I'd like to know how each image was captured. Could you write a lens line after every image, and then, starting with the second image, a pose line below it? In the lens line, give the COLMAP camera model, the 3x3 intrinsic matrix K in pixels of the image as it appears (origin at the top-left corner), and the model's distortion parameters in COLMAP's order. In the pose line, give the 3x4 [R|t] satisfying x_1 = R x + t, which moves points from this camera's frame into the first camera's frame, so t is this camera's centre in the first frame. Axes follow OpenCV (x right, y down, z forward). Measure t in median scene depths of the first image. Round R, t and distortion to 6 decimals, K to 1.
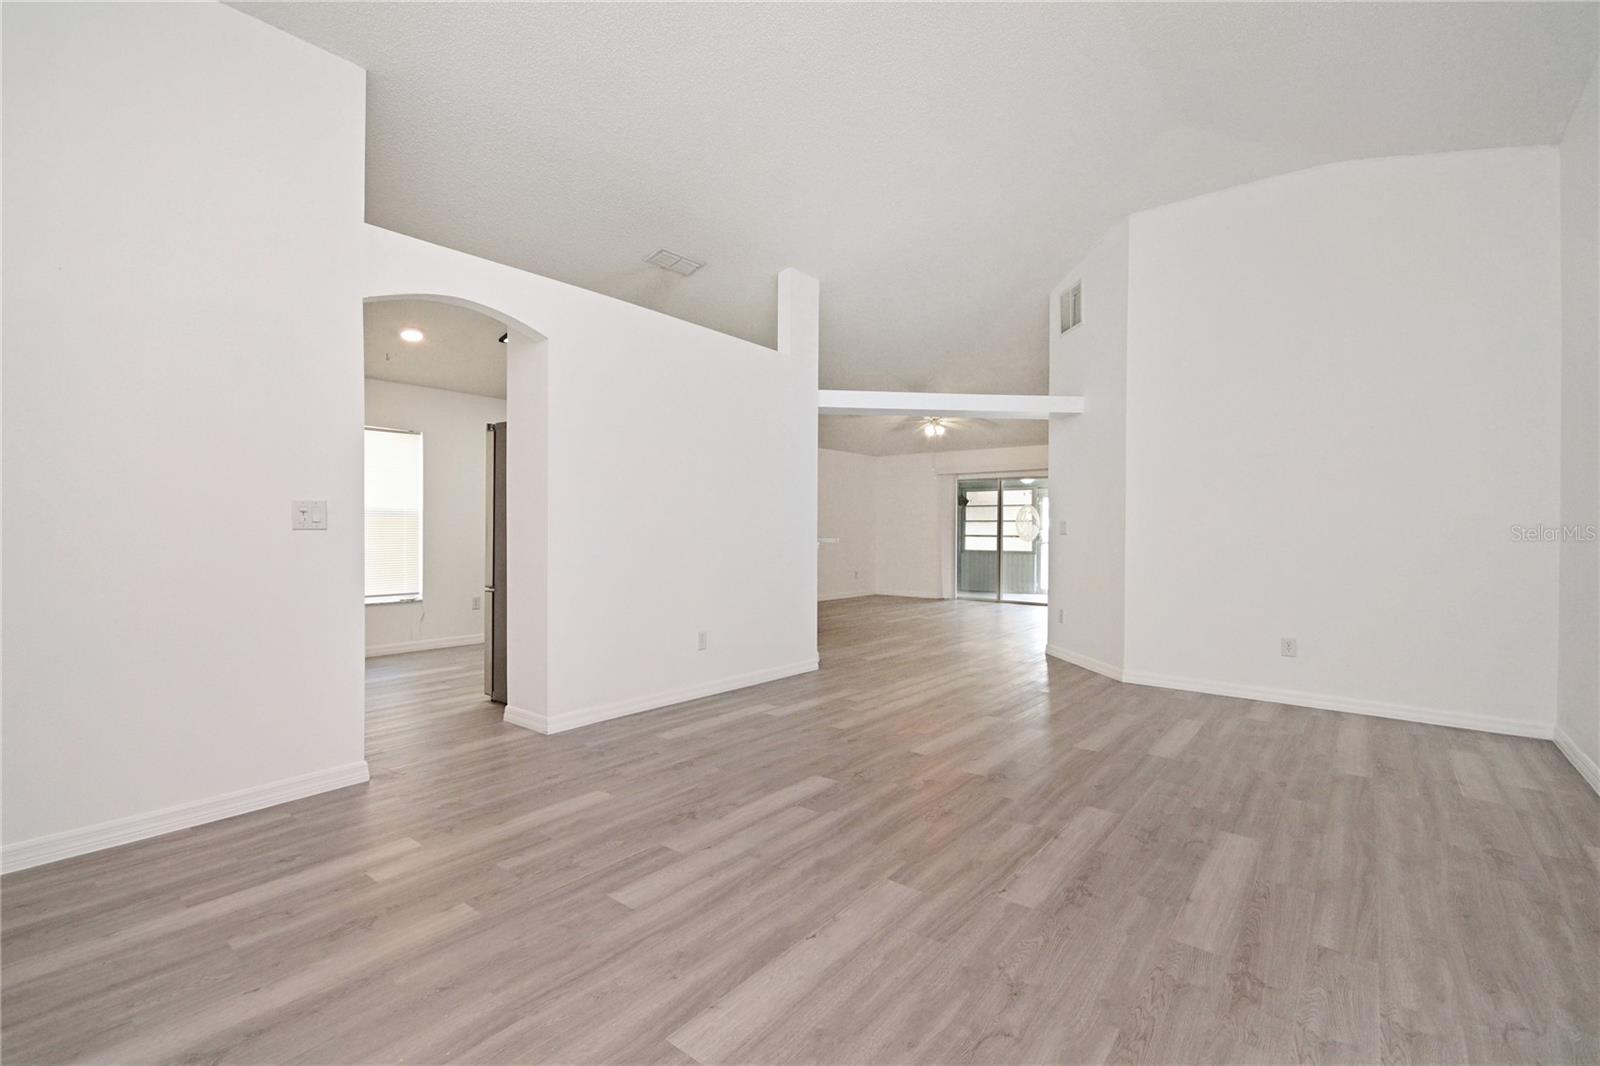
lens RADIAL K [[707.8, 0, 799.4], [0, 707.8, 533.3], [0, 0, 1]] dist [0.001794, -0.007611]
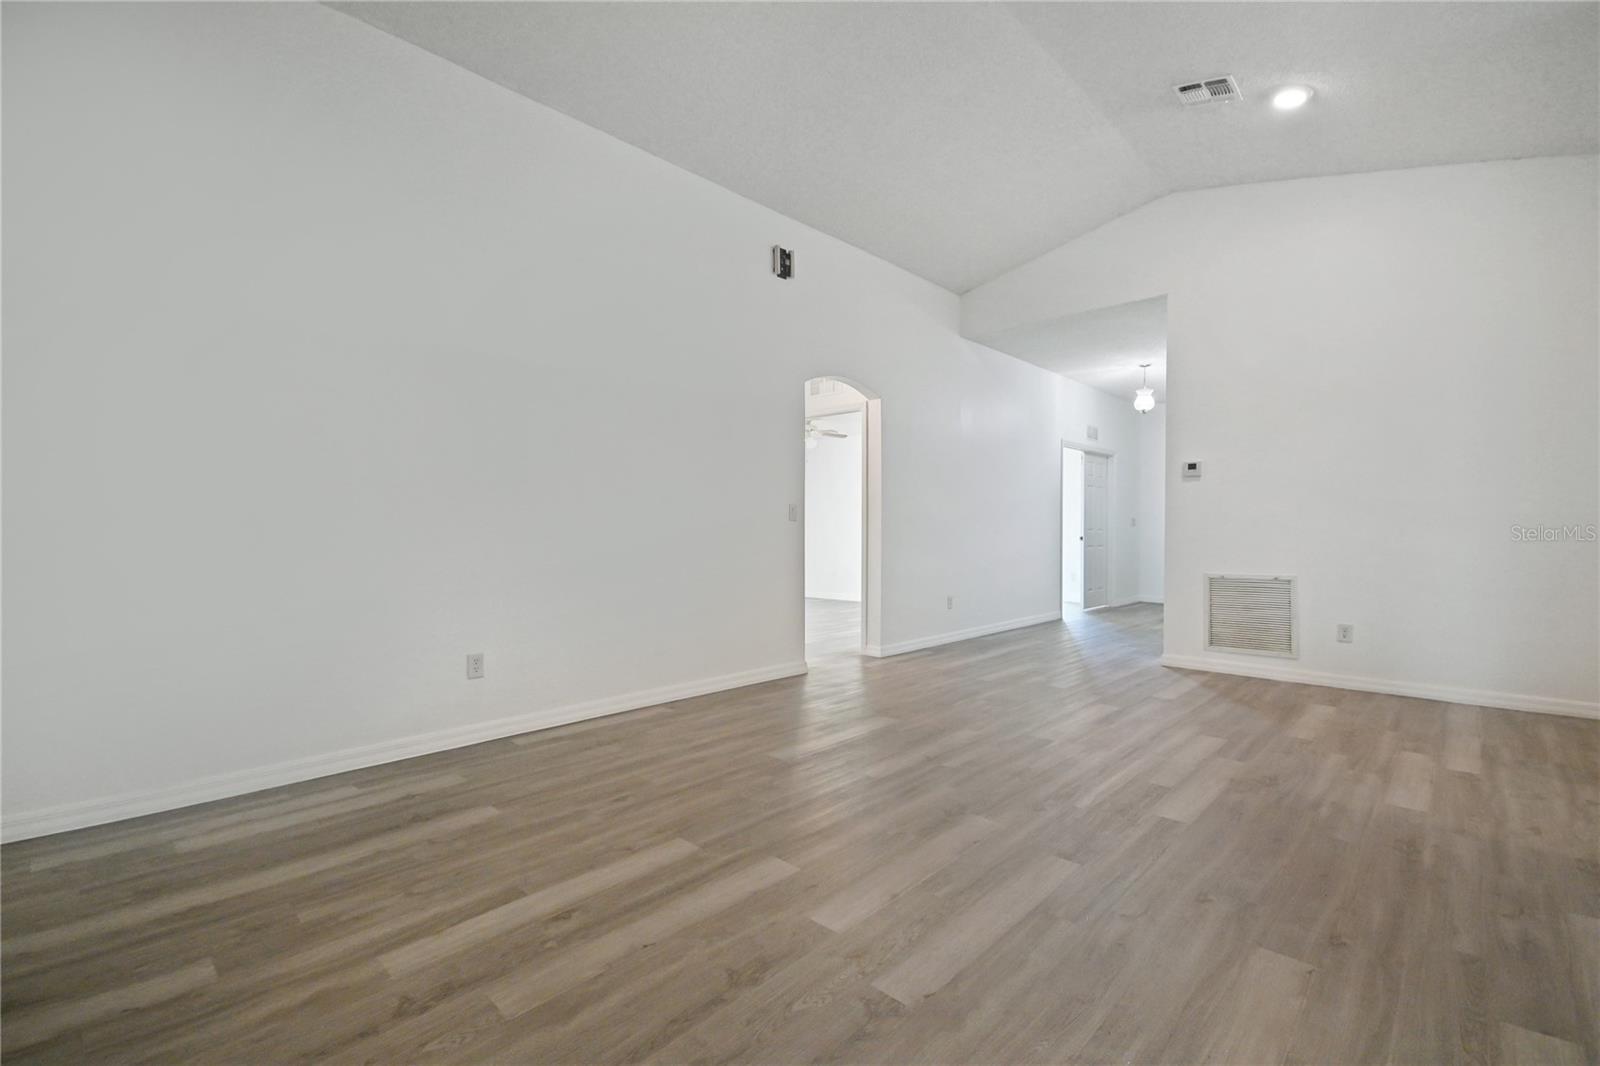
lens RADIAL K [[707.8, 0, 800.7], [0, 707.8, 530.6], [0, 0, 1]] dist [0.001794, -0.007611]
pose [[-0.996532, -0.010523, 0.082538, 0.415014], [-0.010014, 0.999928, 0.006587, 0.019926], [-0.082601, 0.005737, -0.996566, 1.931487]]
